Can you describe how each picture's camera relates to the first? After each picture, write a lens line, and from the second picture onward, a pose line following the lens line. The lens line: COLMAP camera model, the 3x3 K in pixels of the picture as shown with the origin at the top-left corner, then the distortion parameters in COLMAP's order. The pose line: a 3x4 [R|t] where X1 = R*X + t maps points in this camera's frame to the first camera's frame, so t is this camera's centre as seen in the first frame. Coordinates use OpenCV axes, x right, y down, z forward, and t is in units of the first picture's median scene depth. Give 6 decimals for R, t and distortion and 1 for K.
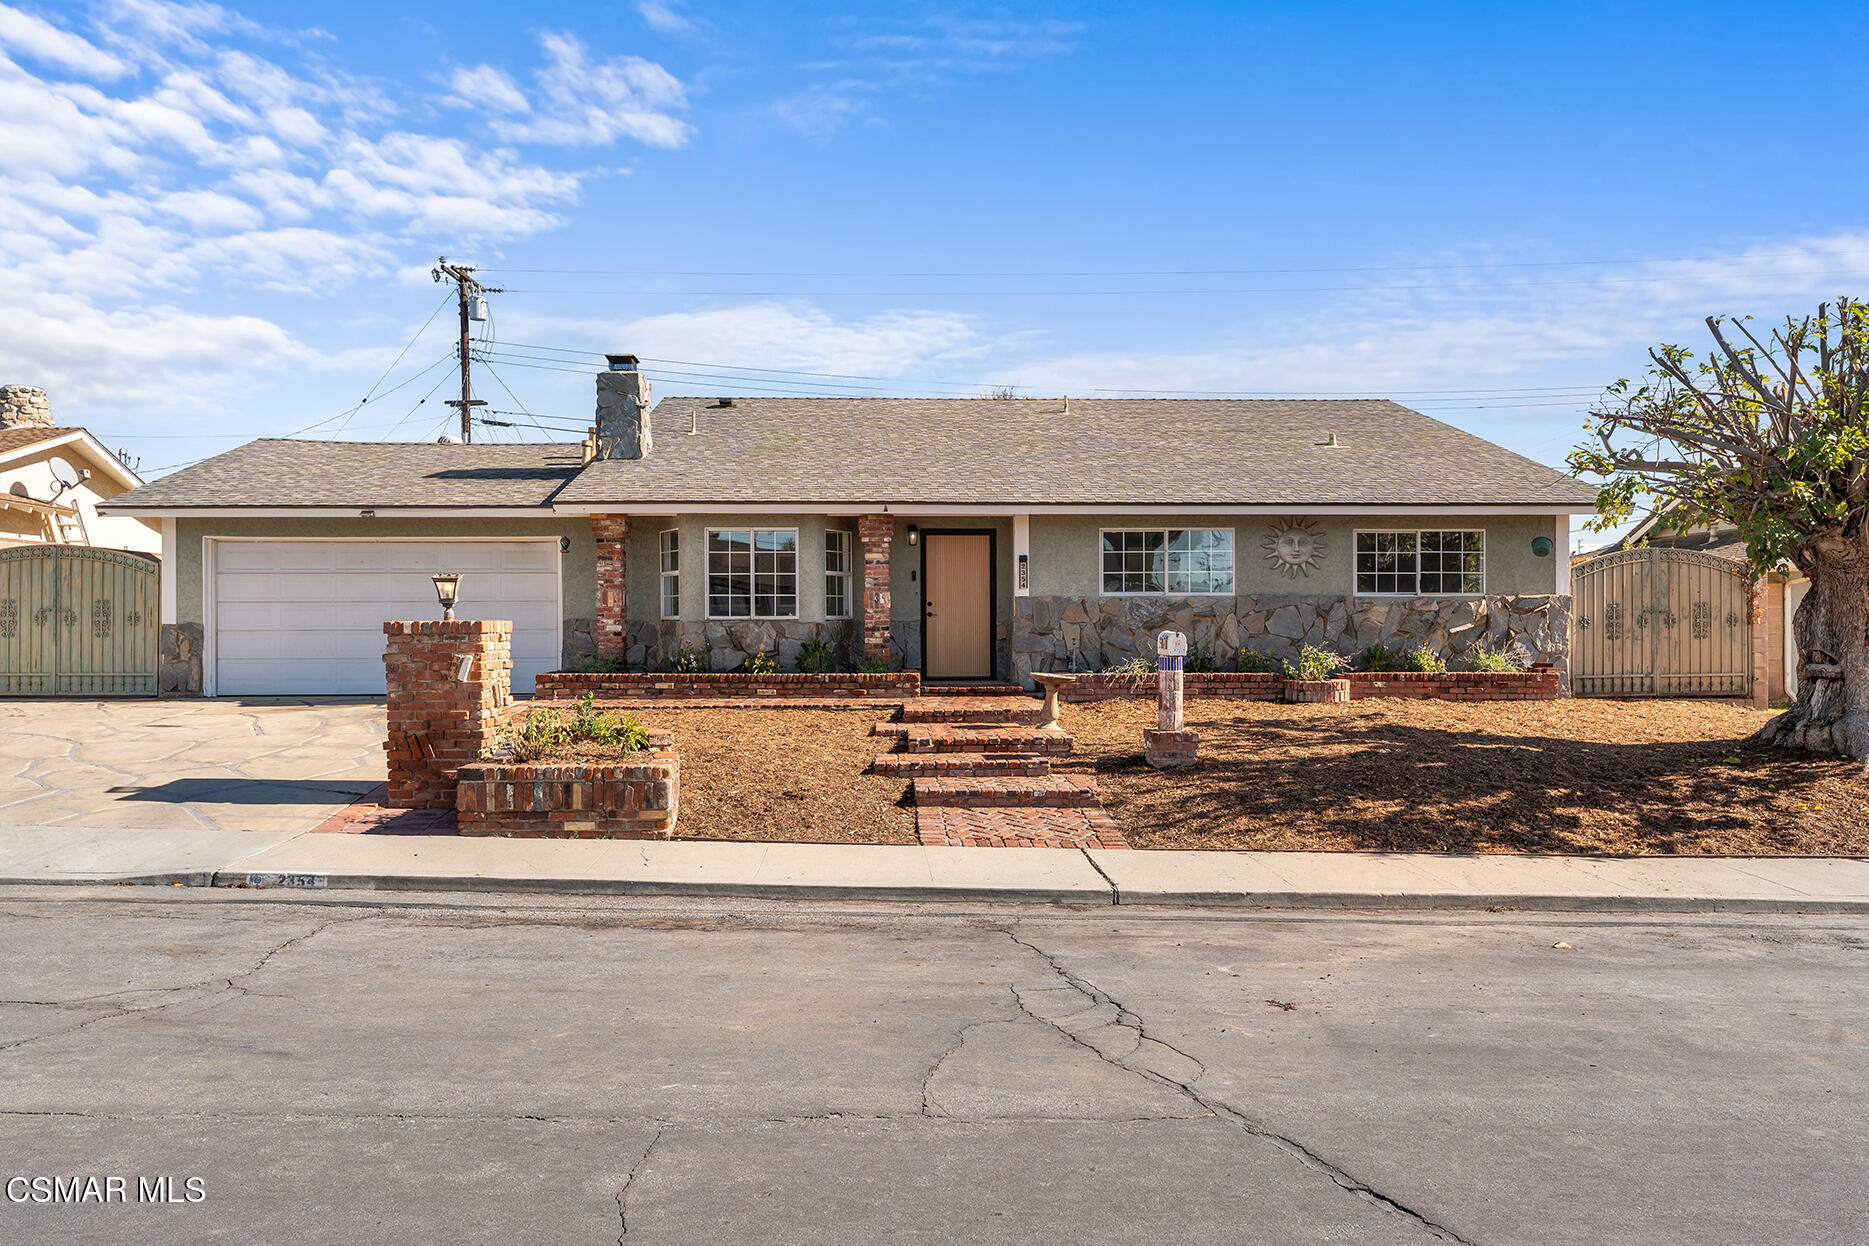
lens RADIAL K [[1250.5, 0, 934.5], [0, 1250.5, 623.0], [0, 0, 1]] dist [0.005683, -0.003698]
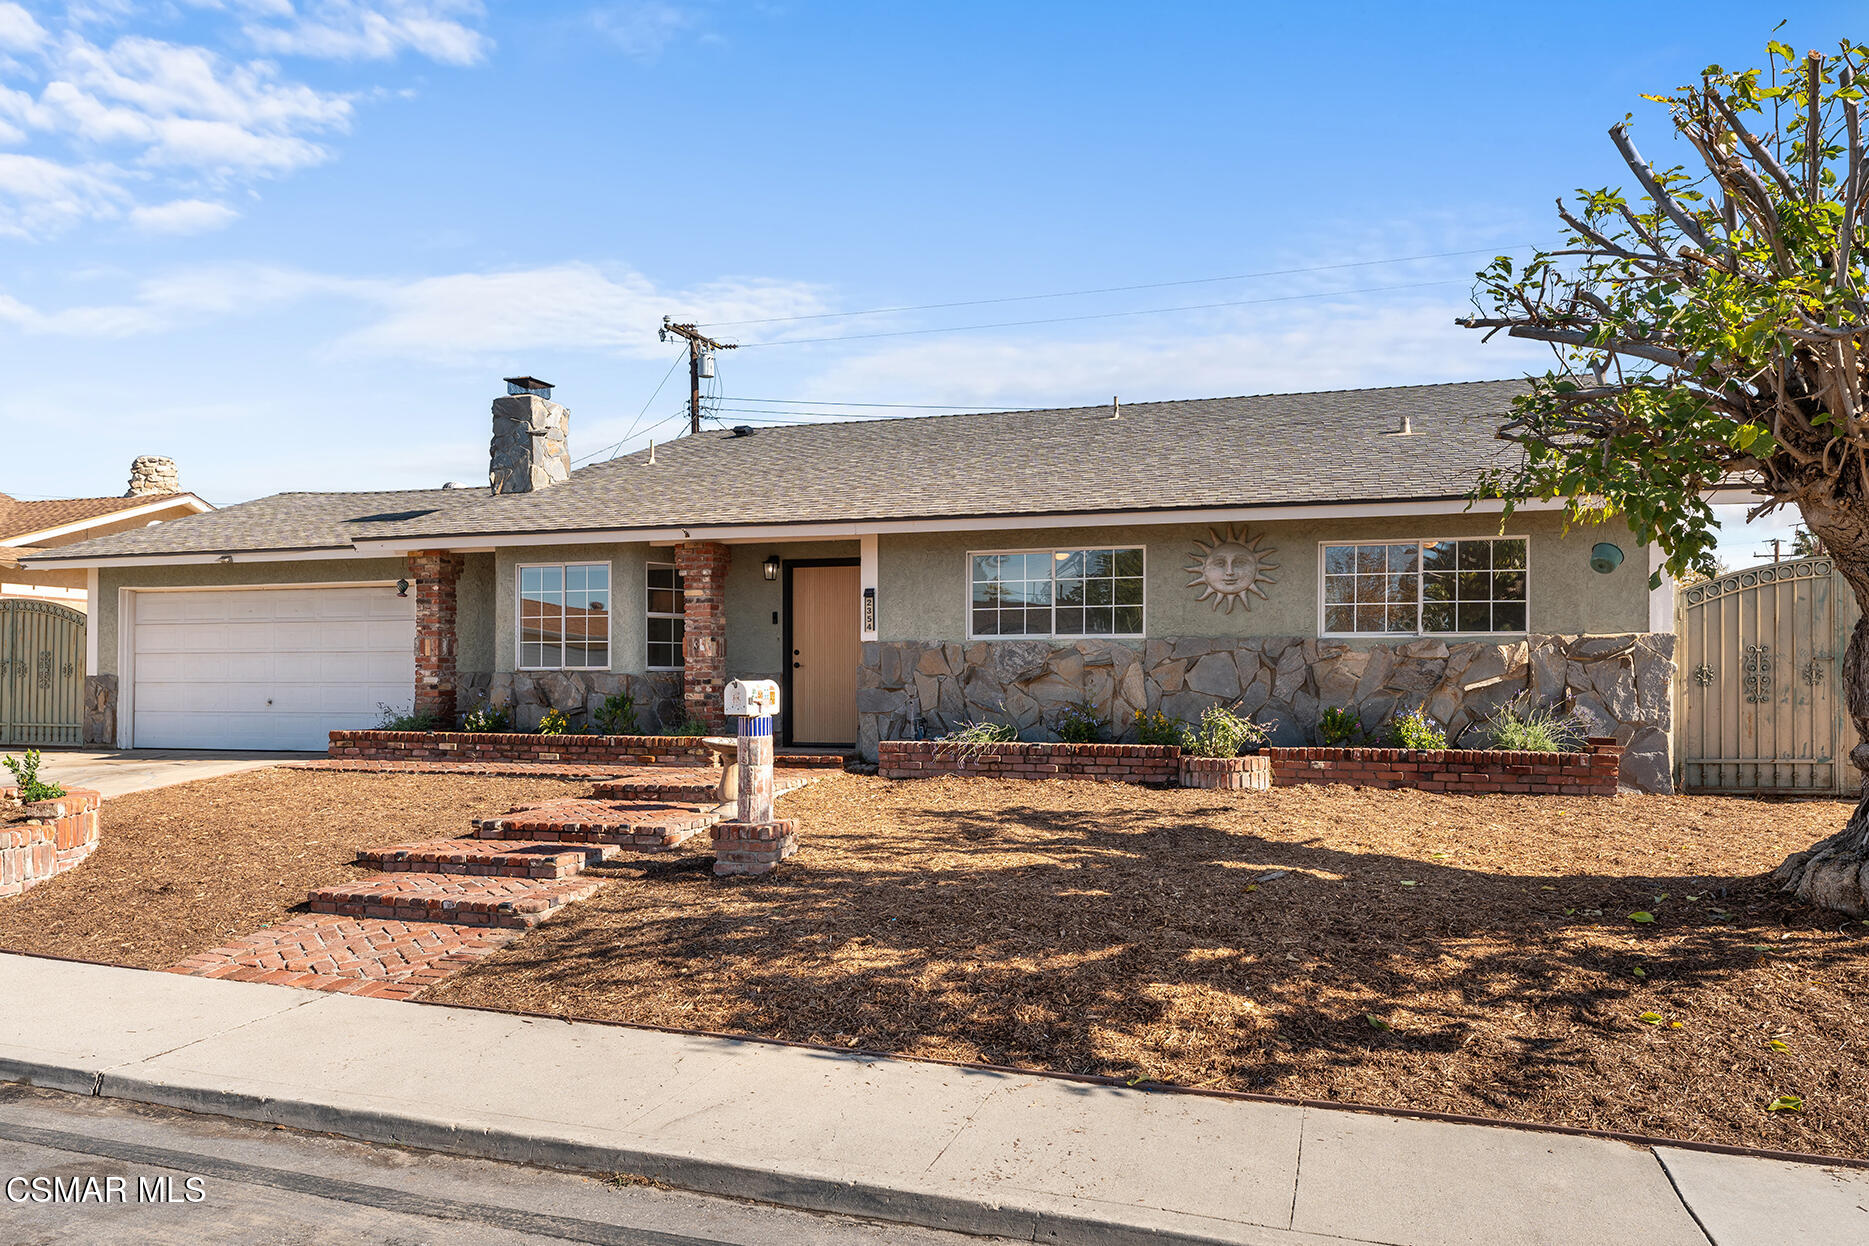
lens RADIAL K [[1287.7, 0, 940.2], [0, 1287.7, 682.0], [0, 0, 1]] dist [0.002348, 0.000529]
pose [[0.943216, 0.002961, -0.332168, 0.377137], [-0.004634, 0.999980, -0.004244, 0.007304], [0.332148, 0.005542, 0.943211, 0.255689]]
